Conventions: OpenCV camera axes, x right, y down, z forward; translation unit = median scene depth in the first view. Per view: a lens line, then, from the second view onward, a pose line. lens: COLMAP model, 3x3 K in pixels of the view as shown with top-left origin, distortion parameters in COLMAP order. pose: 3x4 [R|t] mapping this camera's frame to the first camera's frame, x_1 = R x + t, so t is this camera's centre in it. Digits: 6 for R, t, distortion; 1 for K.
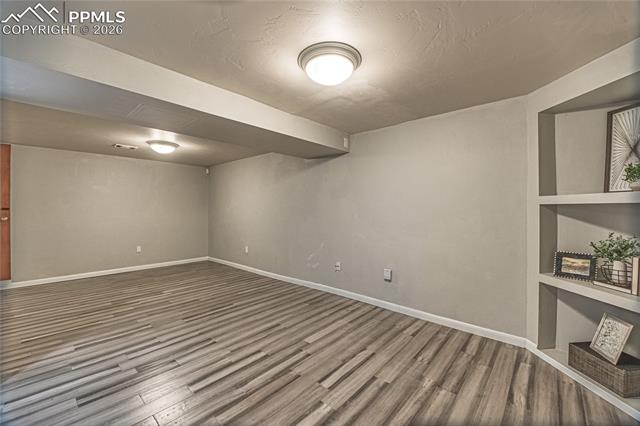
lens RADIAL K [[255.7, 0, 322.2], [0, 255.7, 206.2], [0, 0, 1]] dist [0.002286, -0.011779]
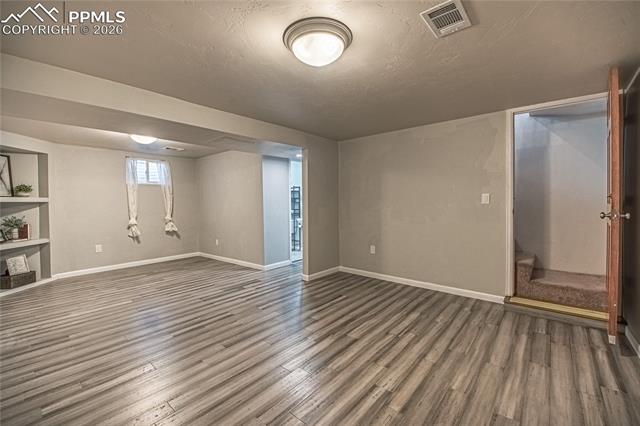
lens RADIAL K [[268.1, 0, 318.9], [0, 268.1, 209.0], [0, 0, 1]] dist [0.009455, -0.015264]
pose [[-0.999856, 0.016929, -0.000851, -0.880551], [0.016905, 0.999585, 0.023305, 0.024716], [0.001245, 0.023287, -0.999728, 2.015265]]
